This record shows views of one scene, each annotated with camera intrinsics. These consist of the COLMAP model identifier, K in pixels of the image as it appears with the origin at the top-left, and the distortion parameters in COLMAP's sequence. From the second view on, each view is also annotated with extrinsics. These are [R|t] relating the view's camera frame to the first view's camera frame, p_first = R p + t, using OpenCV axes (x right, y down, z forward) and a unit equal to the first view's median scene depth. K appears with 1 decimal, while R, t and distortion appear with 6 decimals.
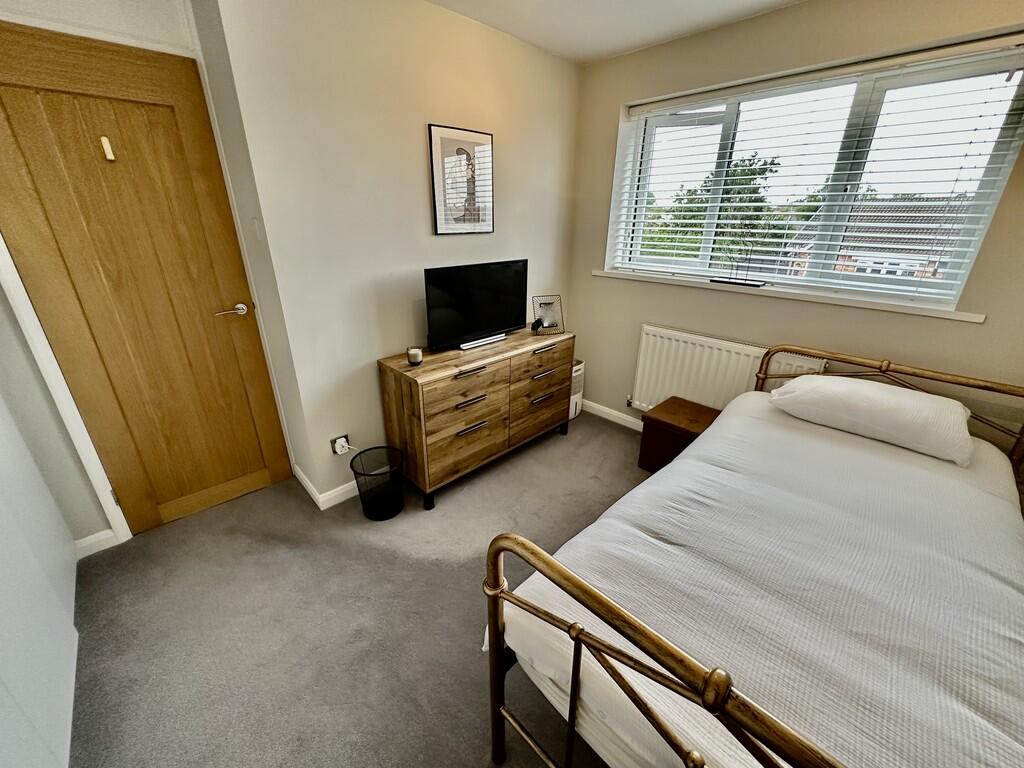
lens RADIAL K [[413.6, 0, 517.3], [0, 413.6, 384.1], [0, 0, 1]] dist [0.004759, -0.000069]
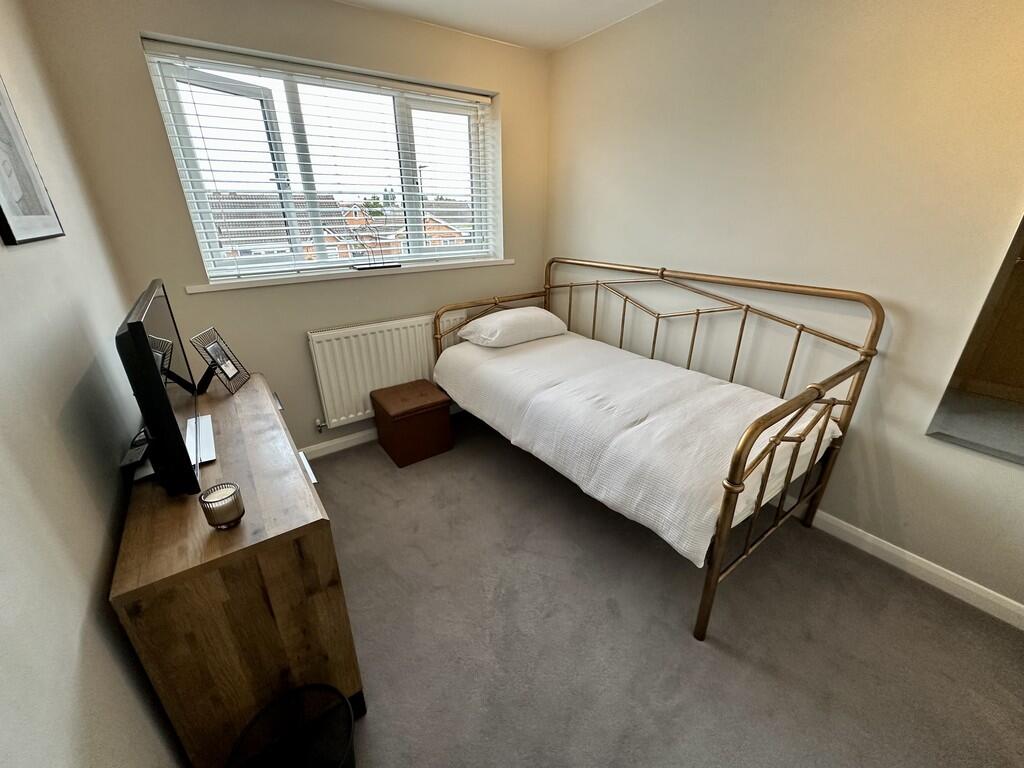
lens RADIAL K [[413.6, 0, 516.6], [0, 413.6, 382.0], [0, 0, 1]] dist [0.004759, -0.000069]
pose [[0.148102, -0.397154, 0.905723, -0.548781], [0.375384, 0.869861, 0.320047, -0.213681], [-0.914961, 0.292594, 0.277913, 0.511729]]
